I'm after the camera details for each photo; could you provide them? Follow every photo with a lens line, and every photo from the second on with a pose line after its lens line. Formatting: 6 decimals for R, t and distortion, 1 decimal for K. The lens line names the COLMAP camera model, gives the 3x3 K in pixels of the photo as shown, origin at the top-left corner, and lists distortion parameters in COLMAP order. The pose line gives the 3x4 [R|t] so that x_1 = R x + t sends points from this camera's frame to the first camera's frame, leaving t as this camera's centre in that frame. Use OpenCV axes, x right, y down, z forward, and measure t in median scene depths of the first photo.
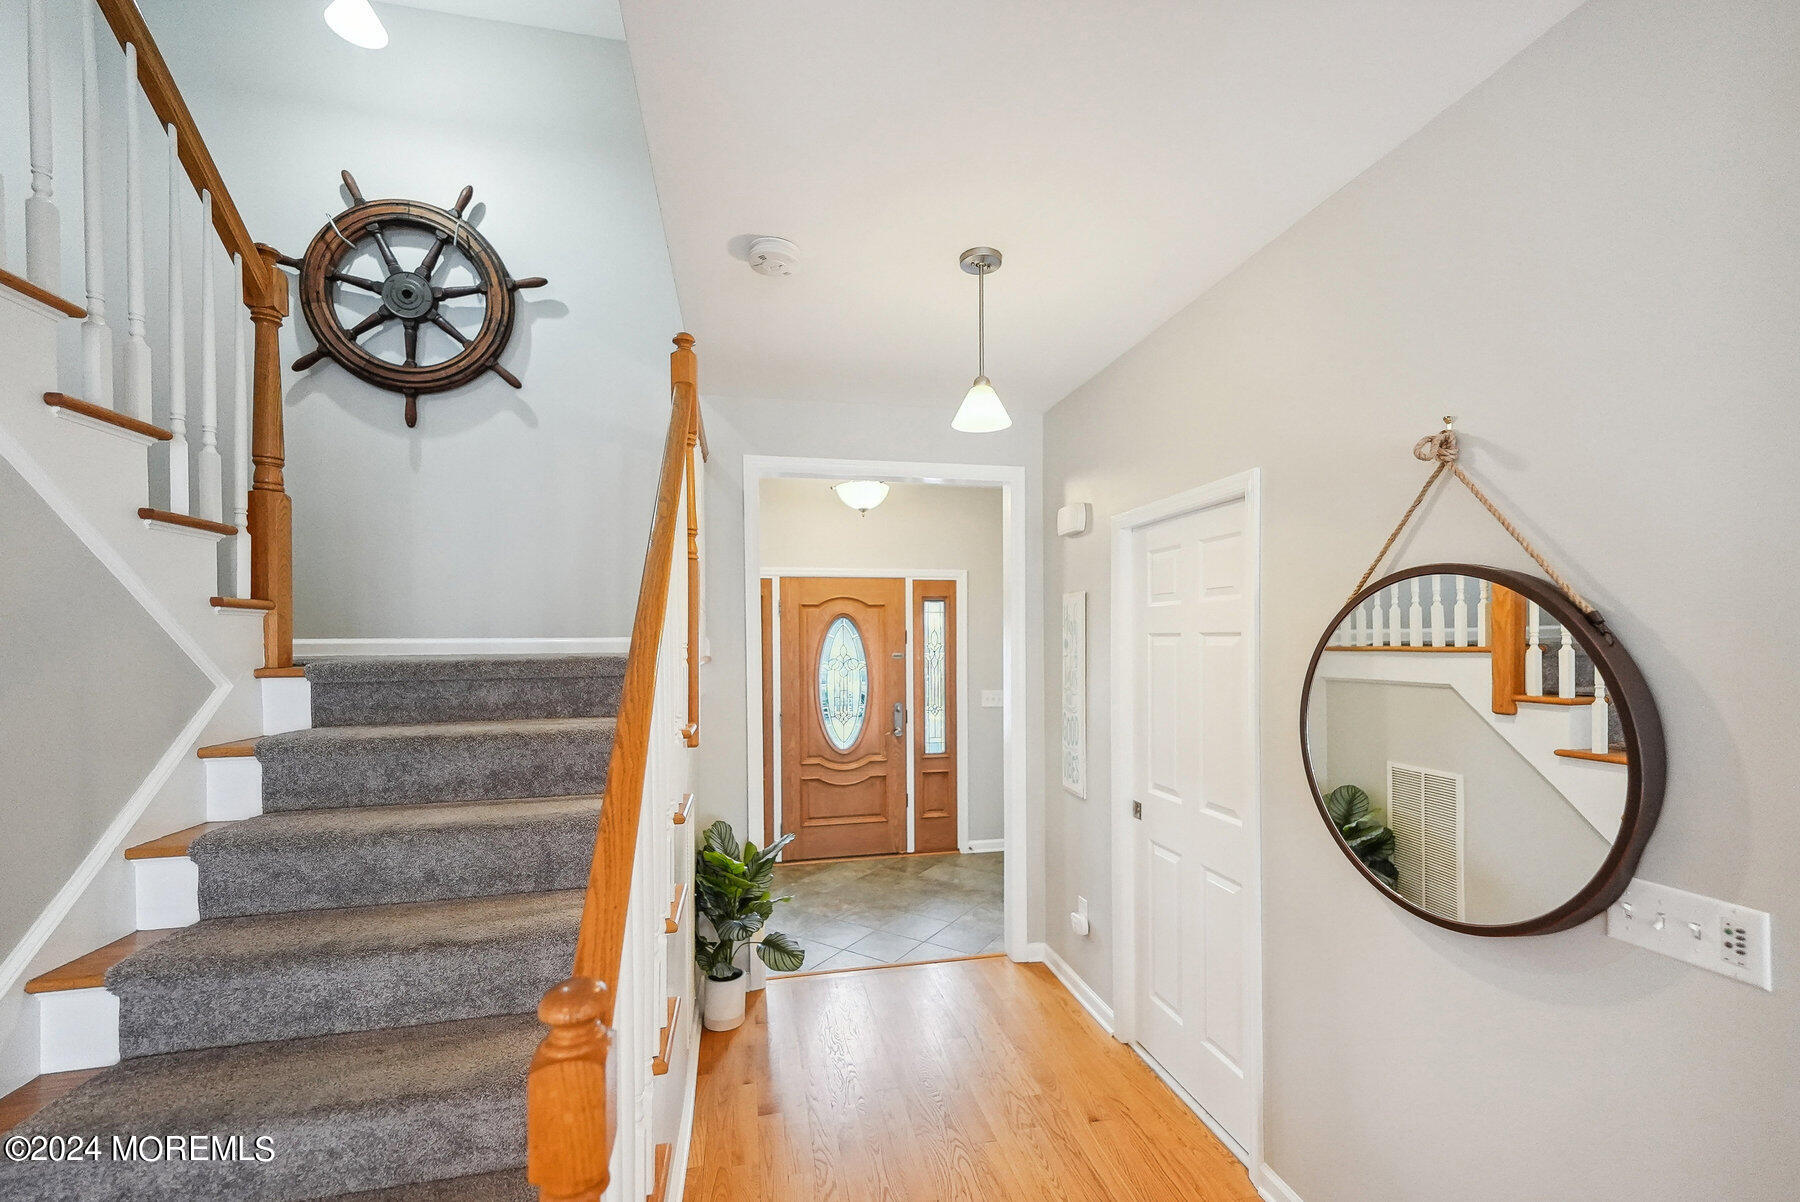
lens RADIAL K [[753.1, 0, 898.4], [0, 753.1, 651.0], [0, 0, 1]] dist [0.010636, -0.000051]
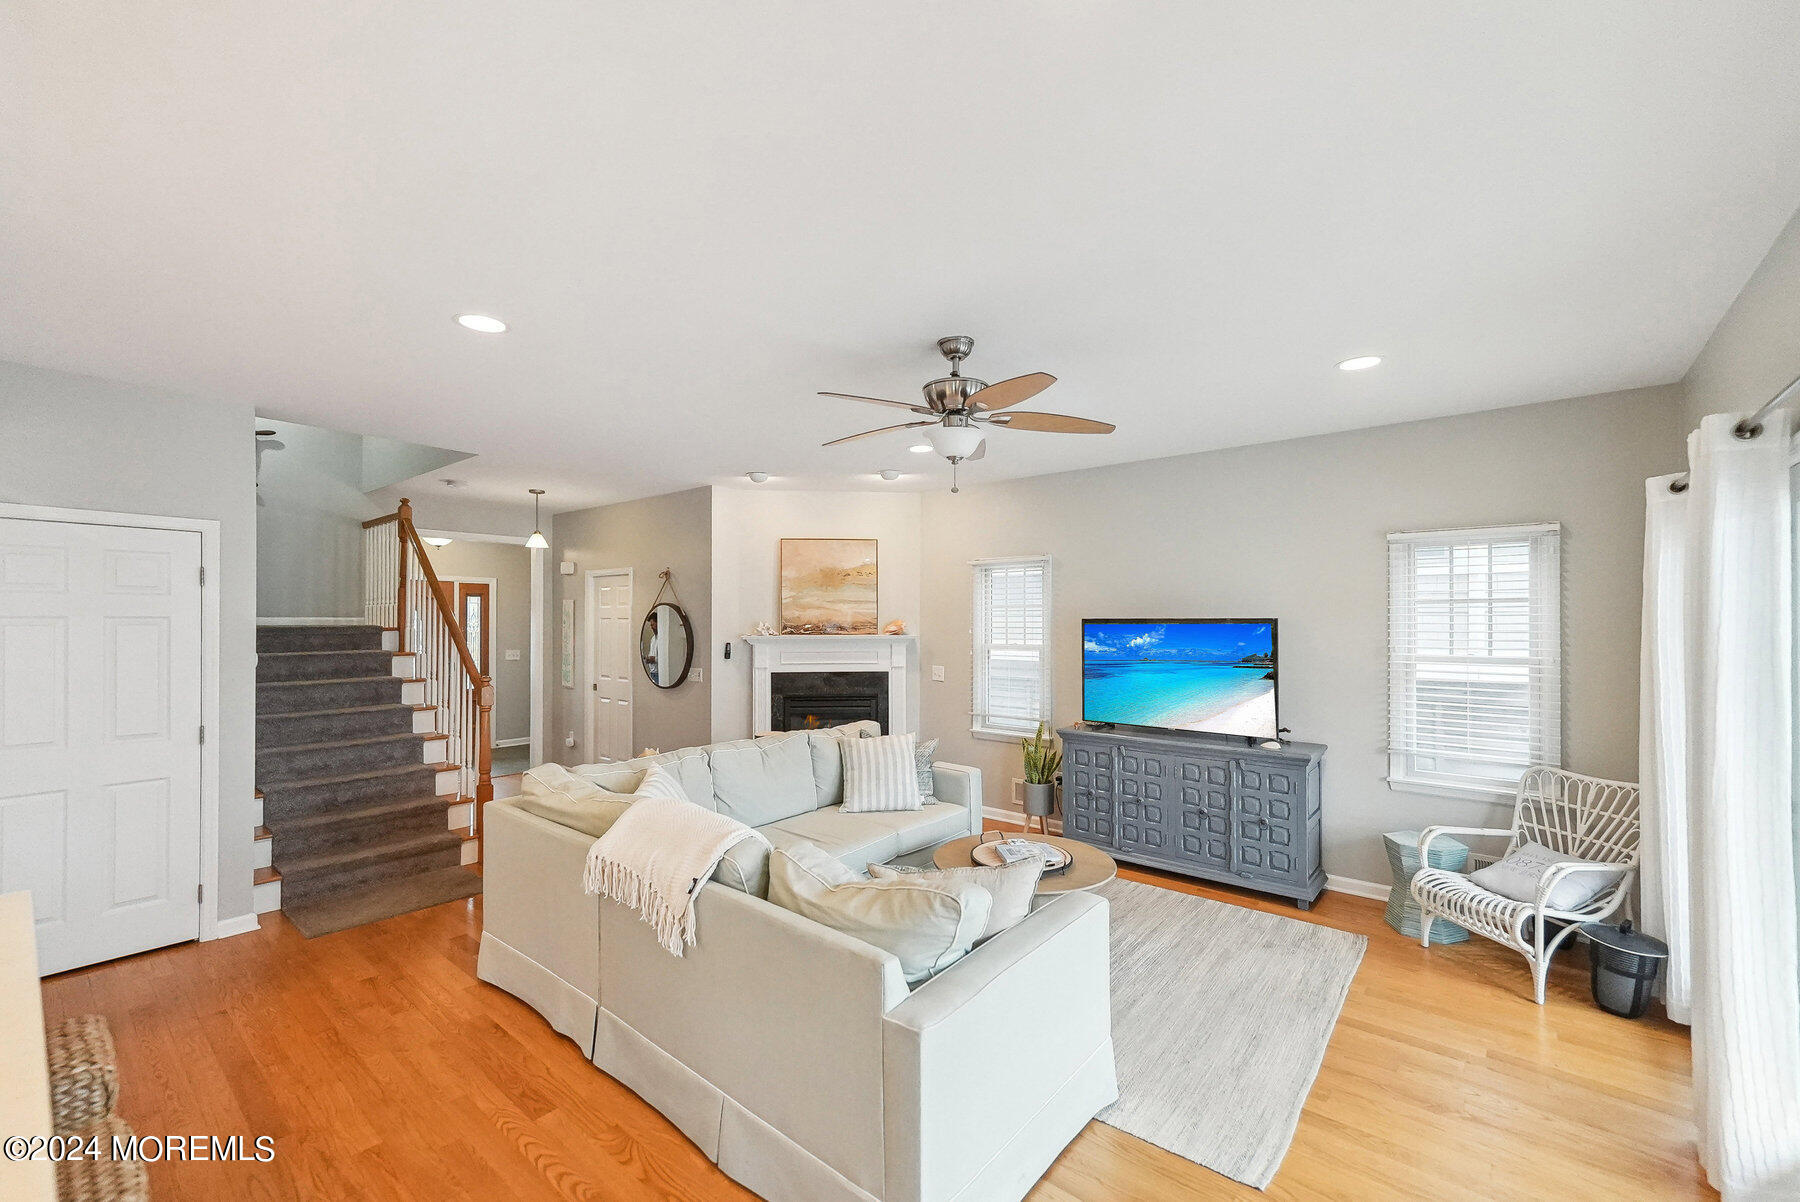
lens RADIAL K [[731.3, 0, 904.6], [0, 731.3, 613.7], [0, 0, 1]] dist [0.010242, -0.000214]
pose [[0.781944, 0.011995, 0.623233, -0.401116], [0.003291, 0.999721, -0.023369, 0.023566], [-0.623340, 0.020324, 0.781687, -1.553895]]
